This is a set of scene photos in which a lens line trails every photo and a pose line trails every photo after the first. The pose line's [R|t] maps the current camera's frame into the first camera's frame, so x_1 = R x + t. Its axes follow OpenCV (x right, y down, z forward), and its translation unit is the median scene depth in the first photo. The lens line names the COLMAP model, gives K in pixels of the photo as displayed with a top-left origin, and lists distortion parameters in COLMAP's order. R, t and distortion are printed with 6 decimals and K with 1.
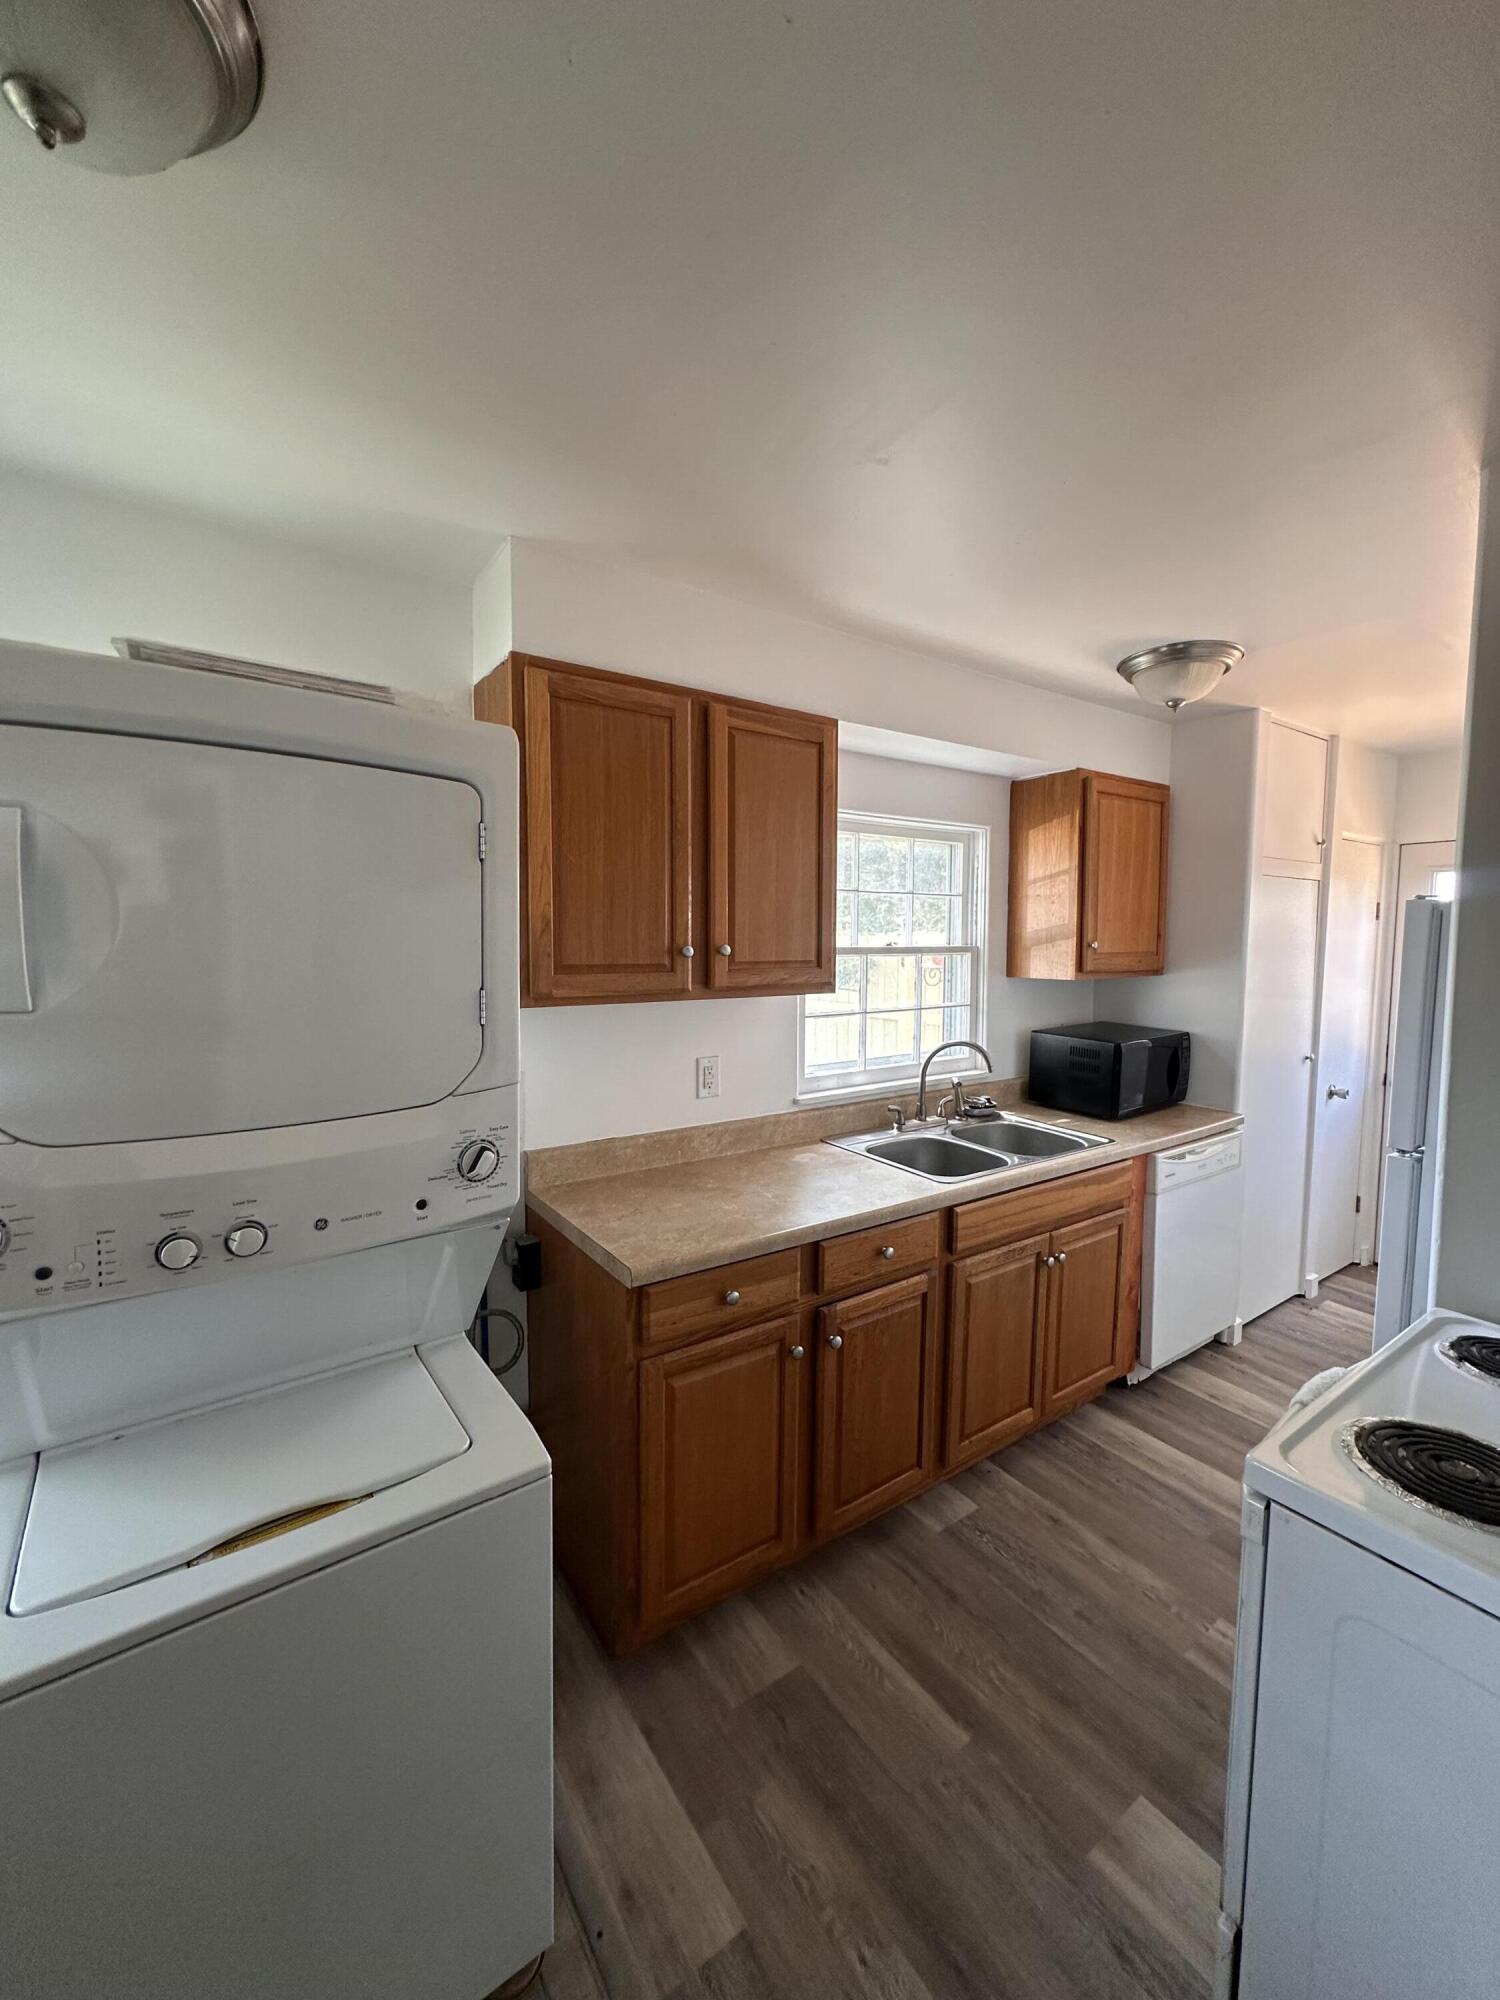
lens RADIAL K [[796.9, 0, 759.3], [0, 796.9, 997.8], [0, 0, 1]] dist [-0.001975, 0.000628]
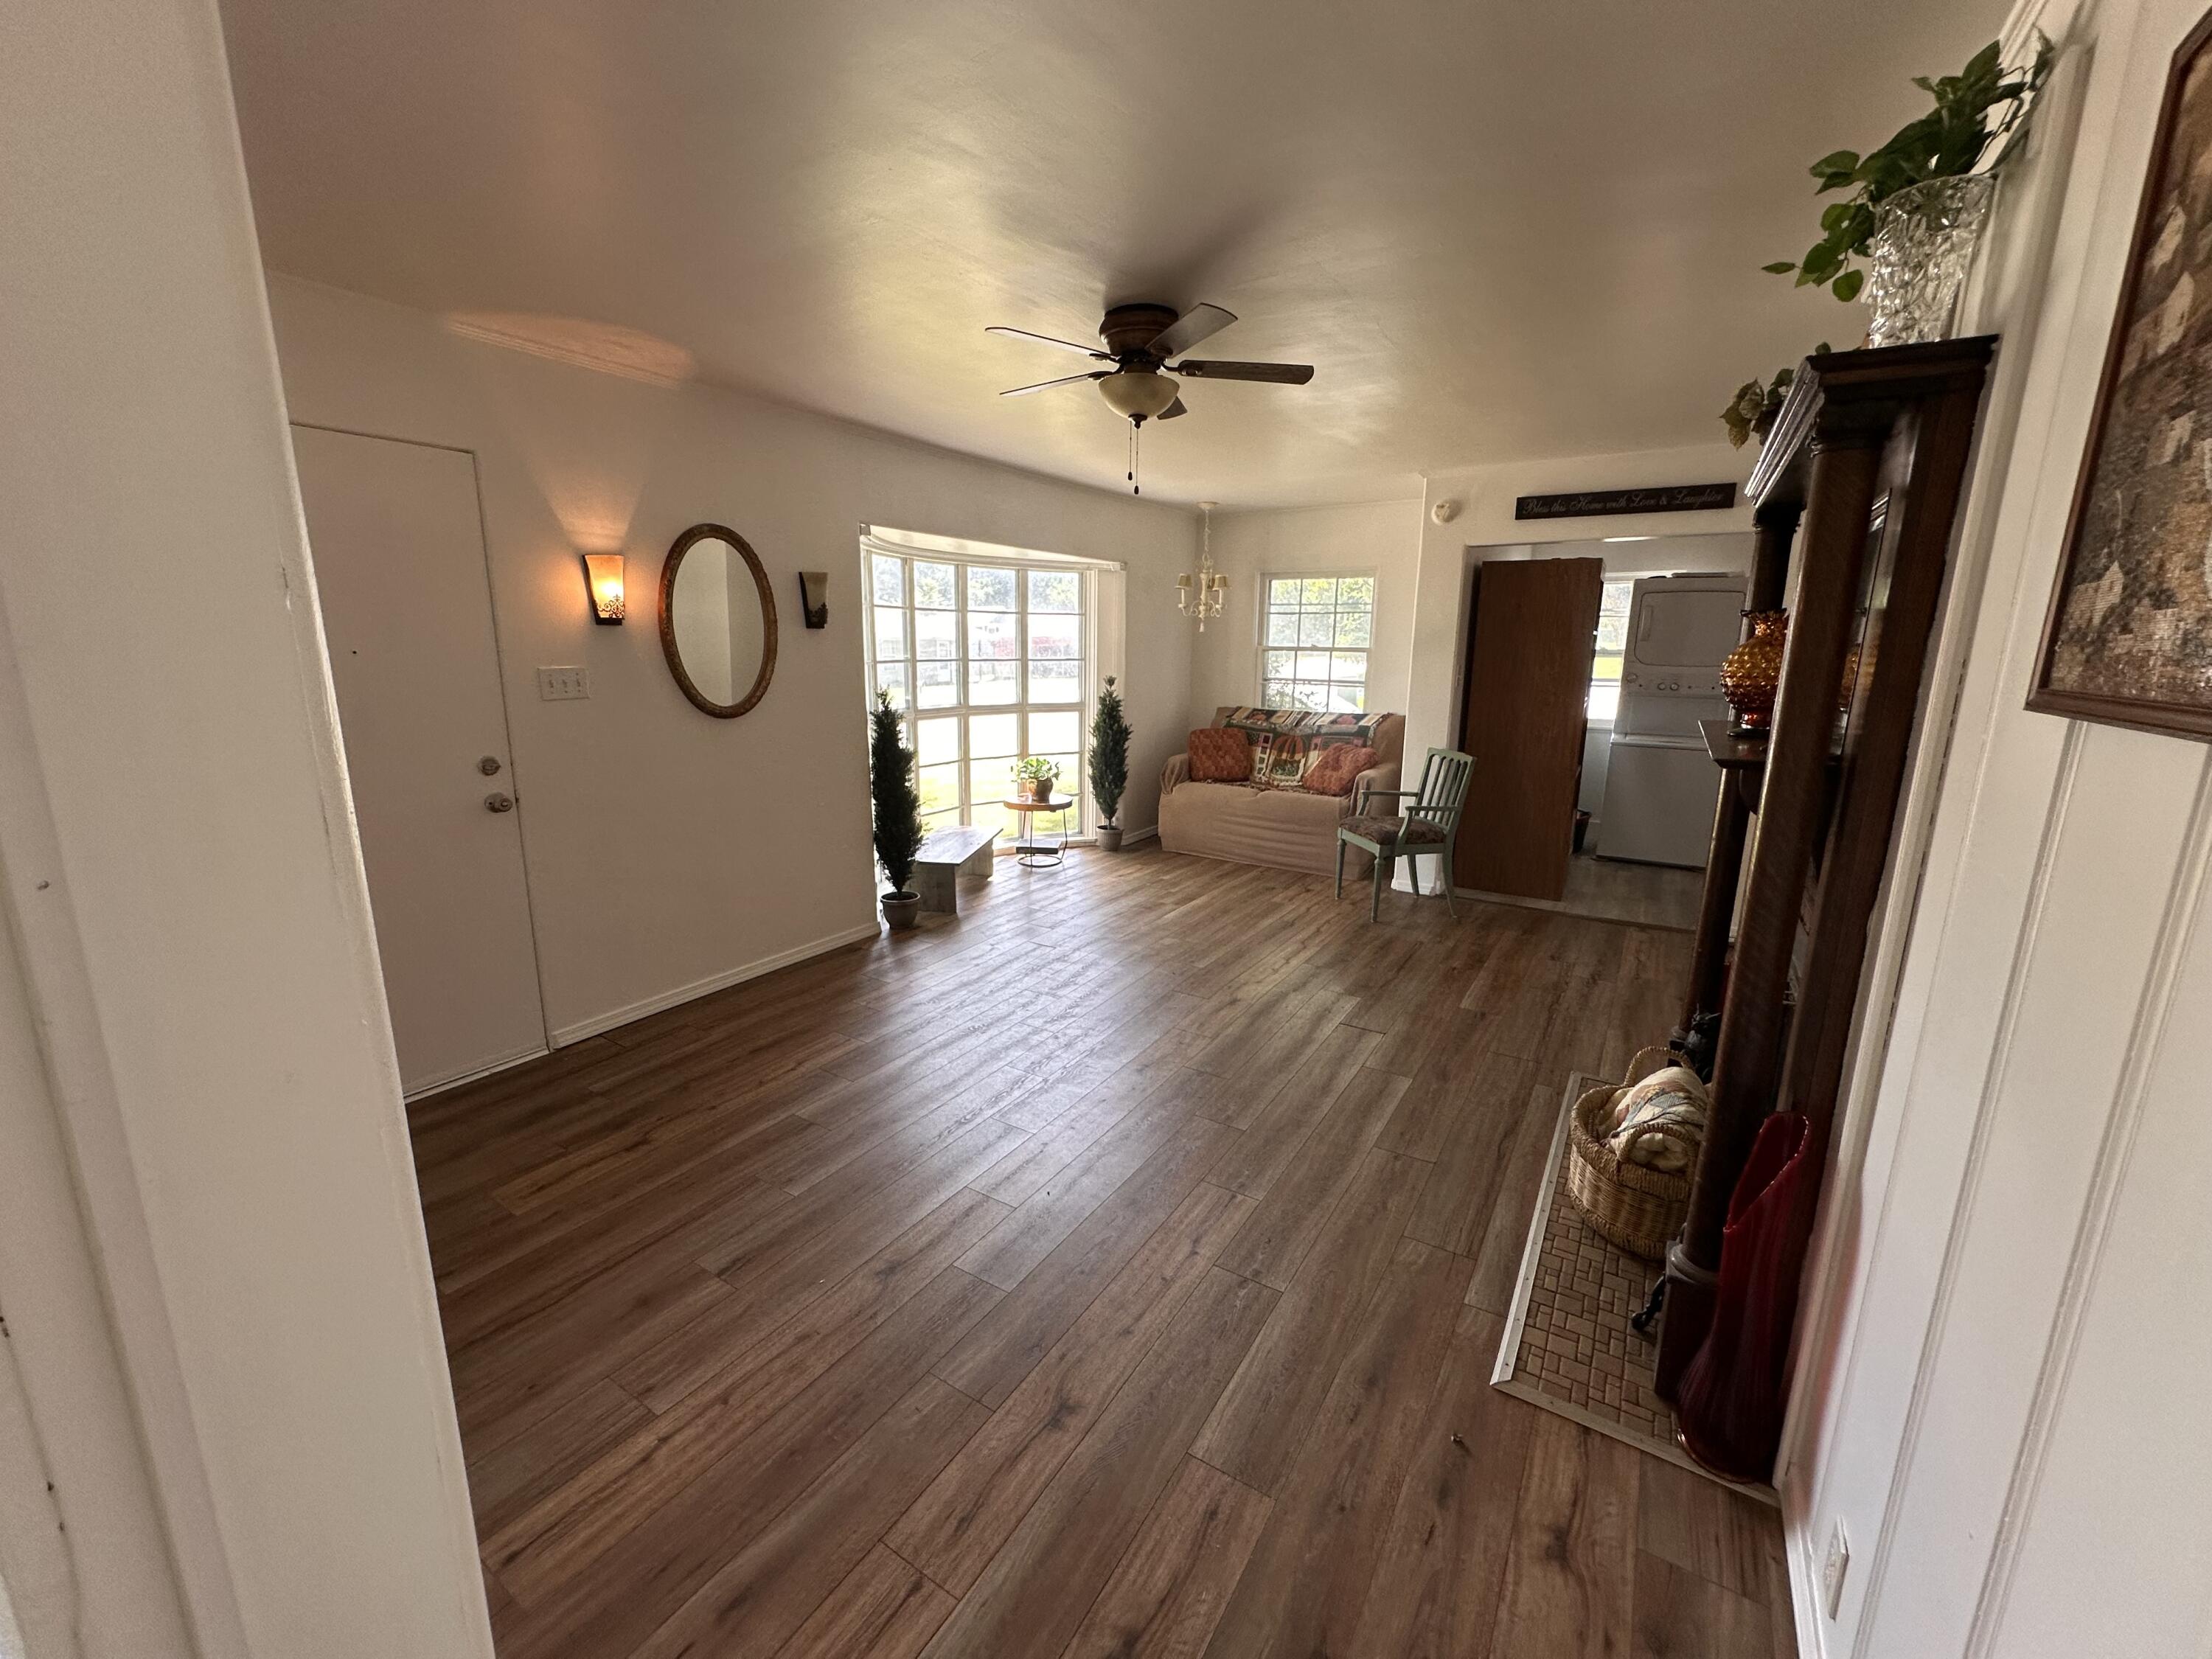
lens RADIAL K [[881.4, 0, 1108.4], [0, 881.4, 829.7], [0, 0, 1]] dist [-0.001975, 0.000628]
pose [[0.377407, 0.189141, -0.906526, 1.659005], [-0.078842, 0.981928, 0.172050, 0.256697], [0.922685, 0.006539, 0.385498, -2.289647]]
